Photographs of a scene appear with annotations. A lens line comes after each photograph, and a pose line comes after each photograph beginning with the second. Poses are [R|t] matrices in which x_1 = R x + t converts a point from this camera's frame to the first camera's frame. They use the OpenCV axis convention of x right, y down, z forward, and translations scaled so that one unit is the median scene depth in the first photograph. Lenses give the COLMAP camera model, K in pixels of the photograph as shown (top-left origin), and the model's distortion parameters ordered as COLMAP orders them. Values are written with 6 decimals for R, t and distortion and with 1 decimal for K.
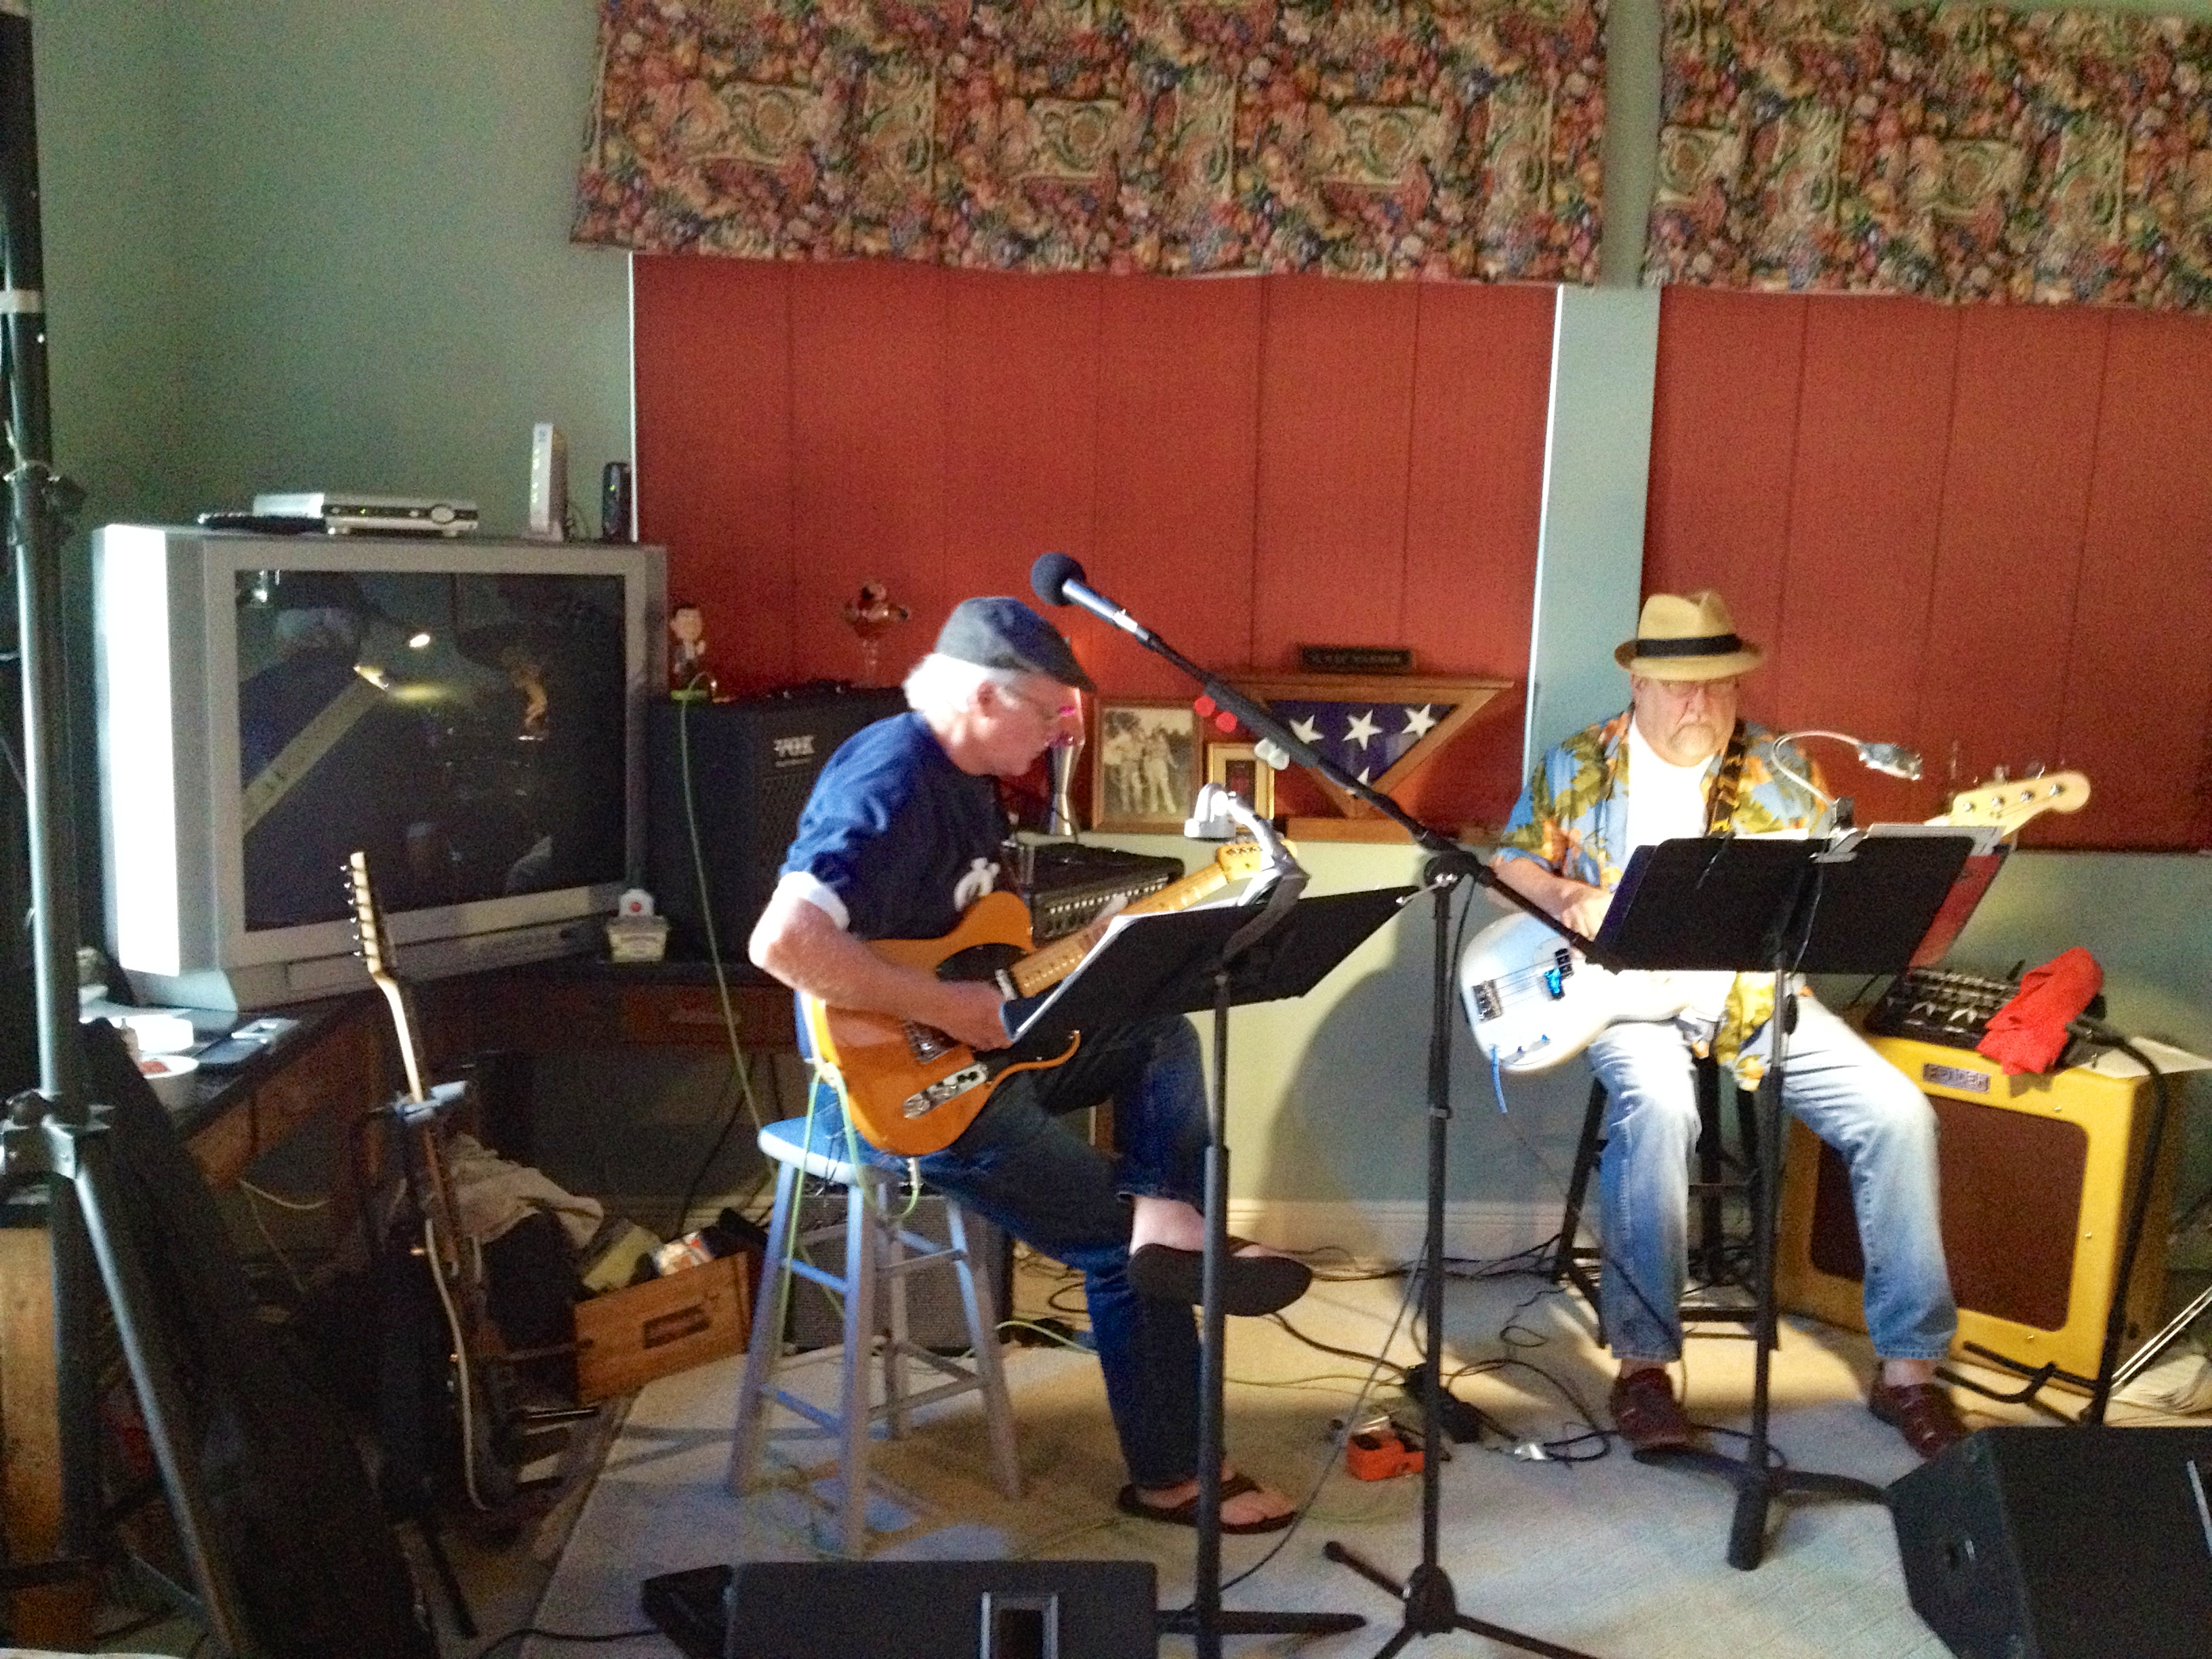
lens RADIAL K [[2042.5, 0, 1137.1], [0, 2042.5, 835.3], [0, 0, 1]] dist [0.120654, -0.219147]
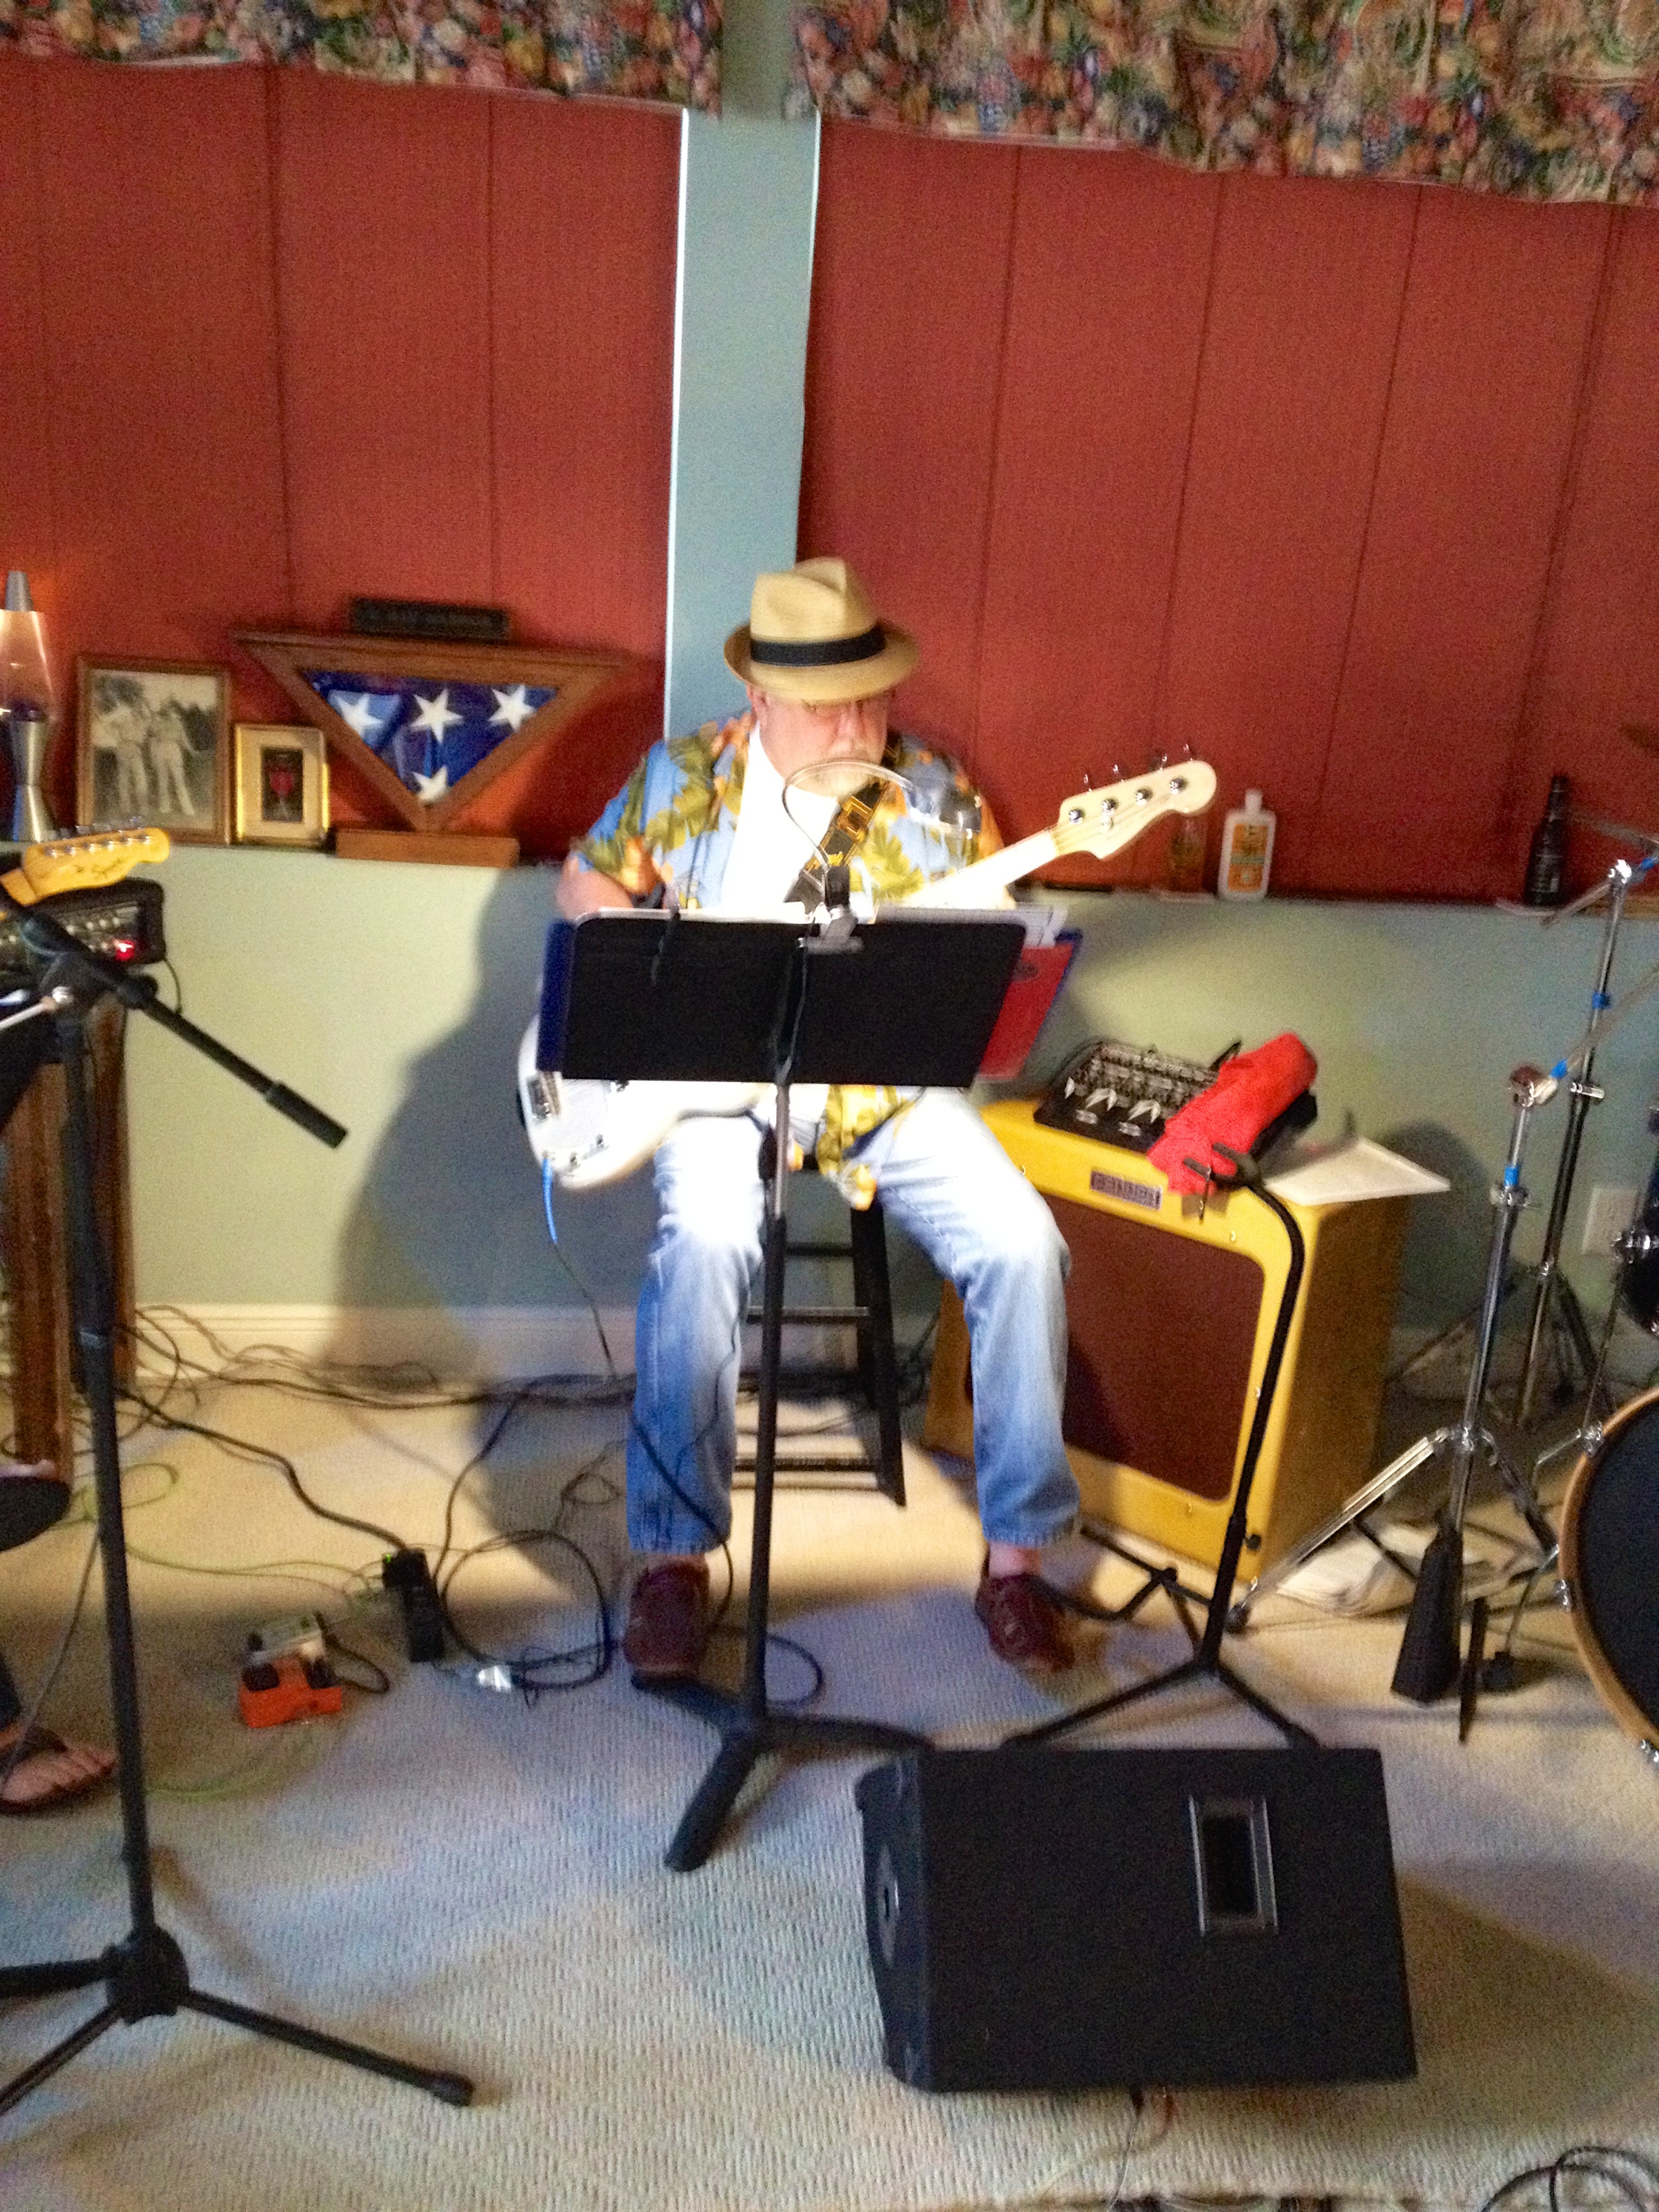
lens RADIAL K [[2042.5, 0, 861.7], [0, 2042.5, 1077.6], [0, 0, 1]] dist [0.120654, -0.219147]
pose [[0.998012, 0.026162, 0.057340, 0.242822], [-0.034256, 0.988829, 0.145062, -0.037189], [-0.052904, -0.146738, 0.987760, 0.226322]]
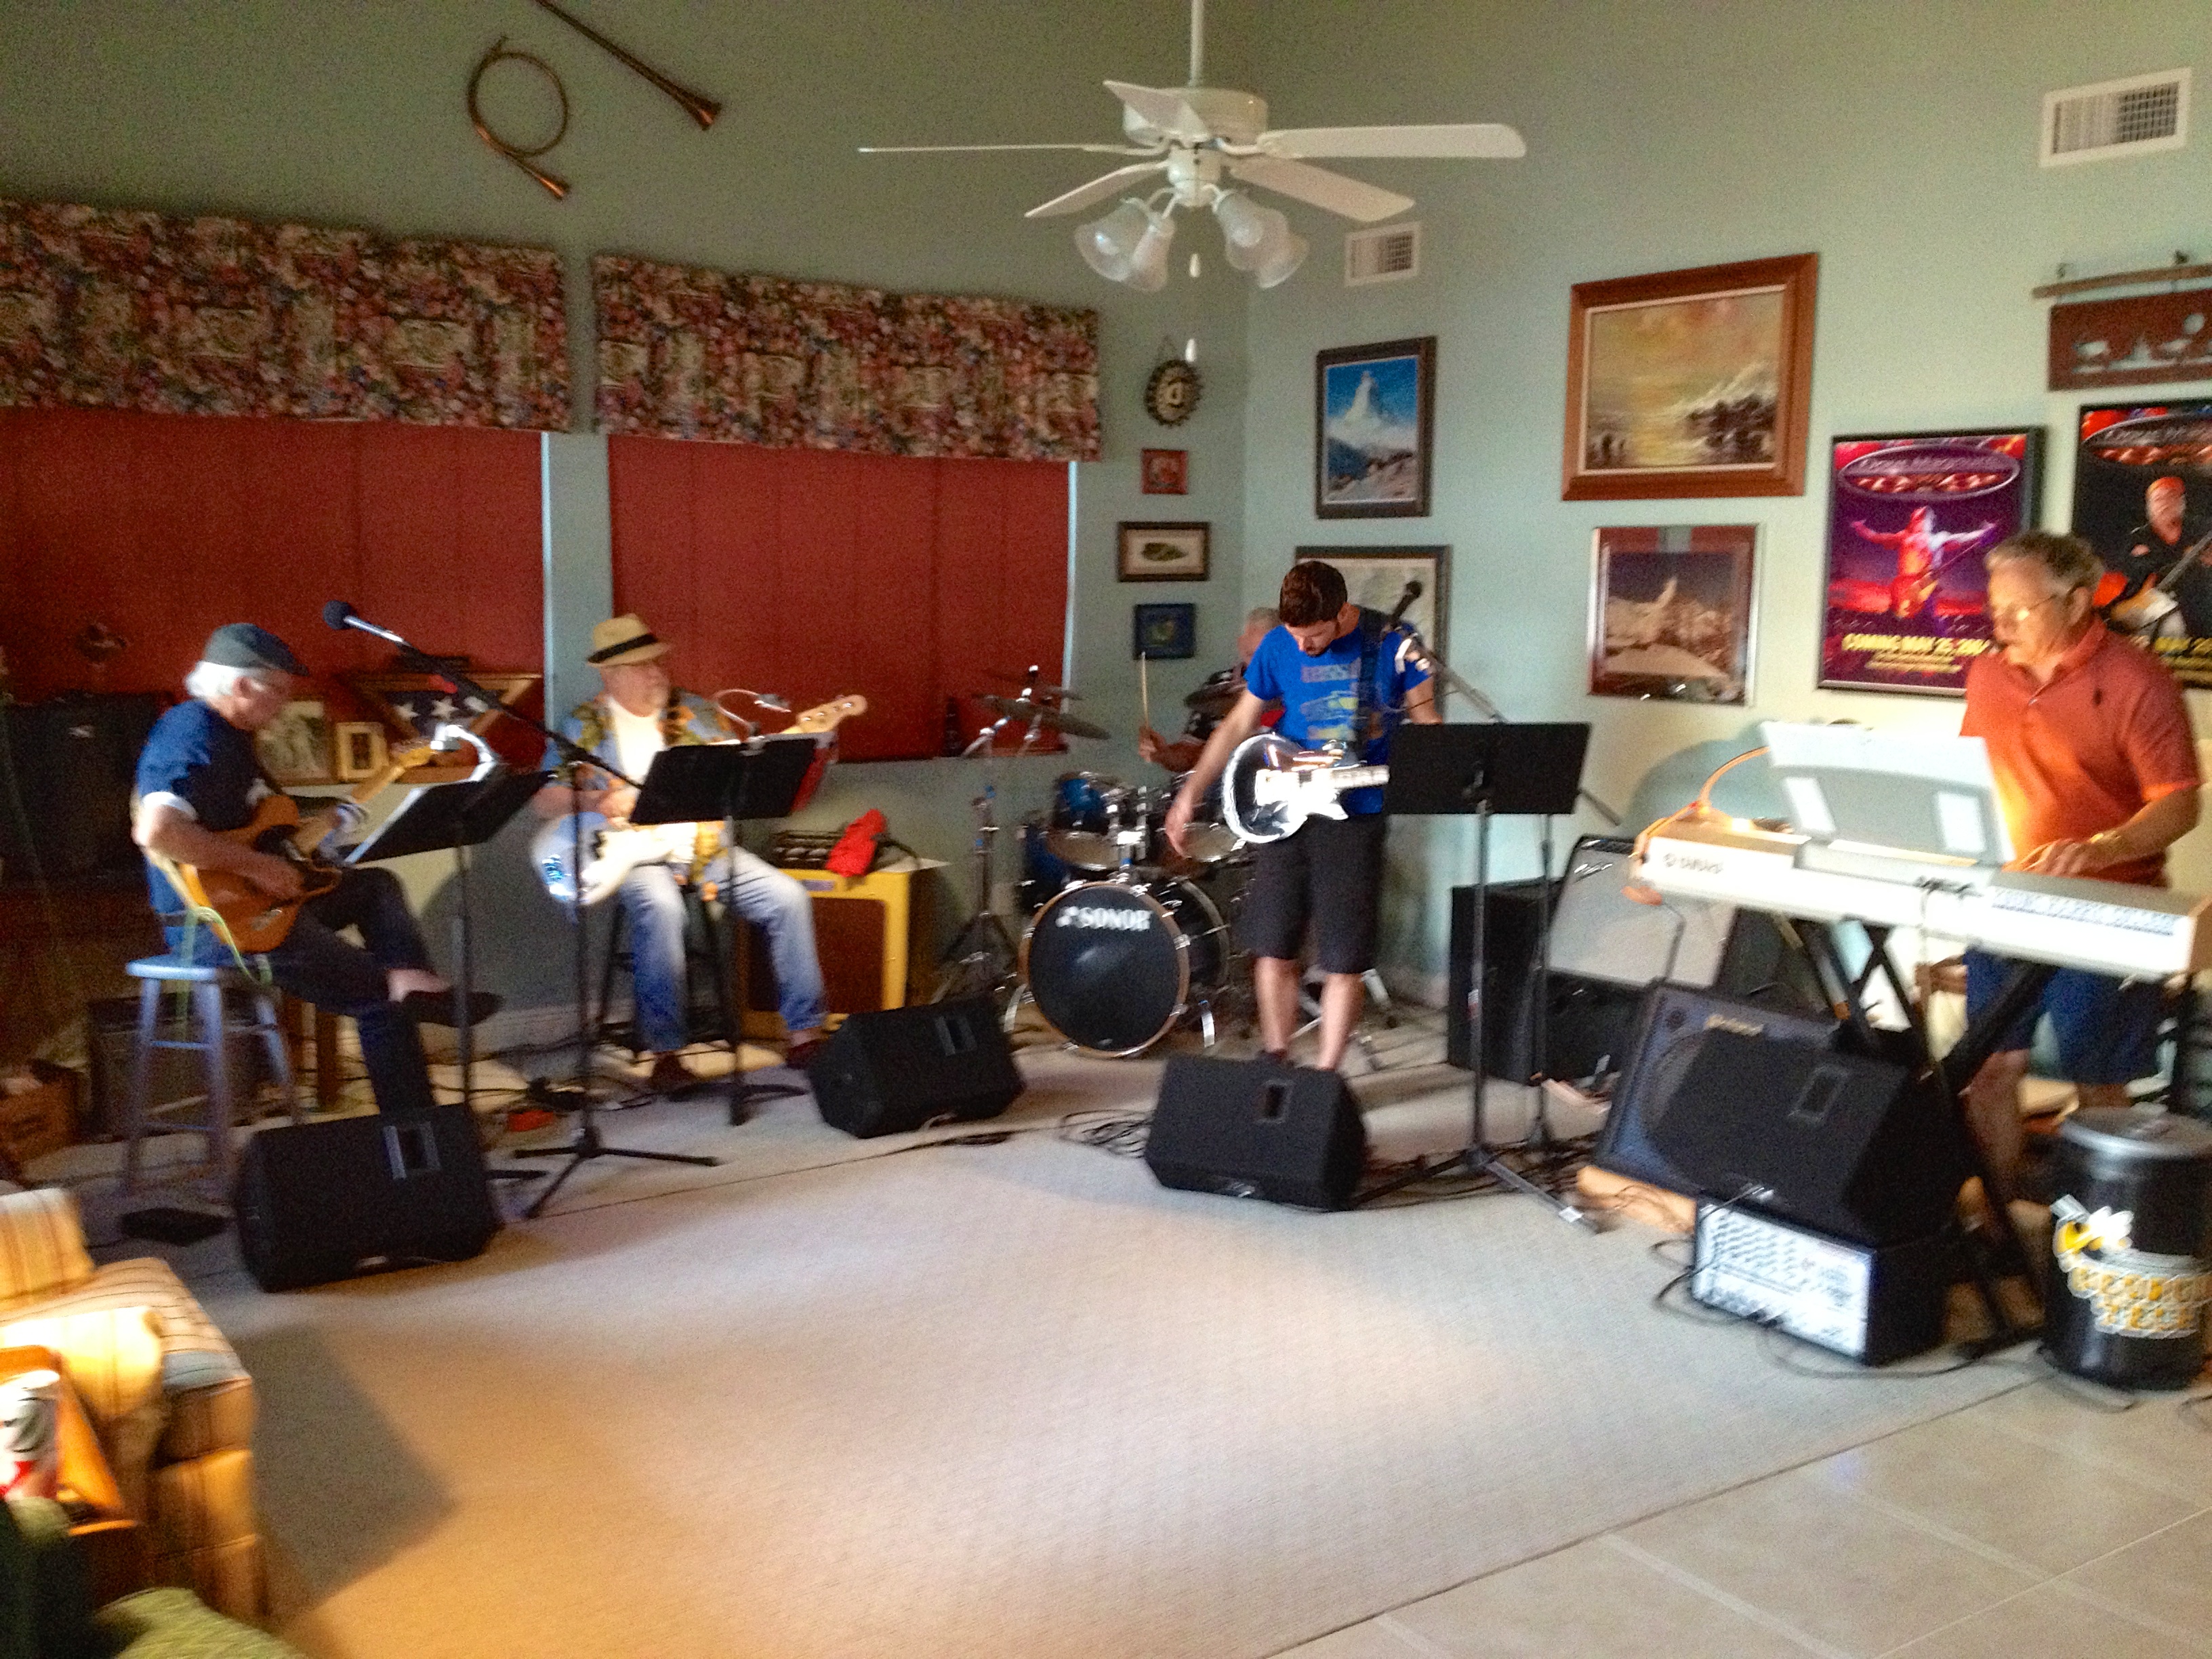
lens RADIAL K [[2075.7, 0, 1111.5], [0, 2075.7, 840.9], [0, 0, 1]] dist [0.193462, -0.424147]
pose [[0.860054, -0.081035, 0.503726, -0.283632], [0.086368, 0.996181, 0.012792, 0.075483], [-0.502839, 0.032504, 0.863769, -0.668786]]
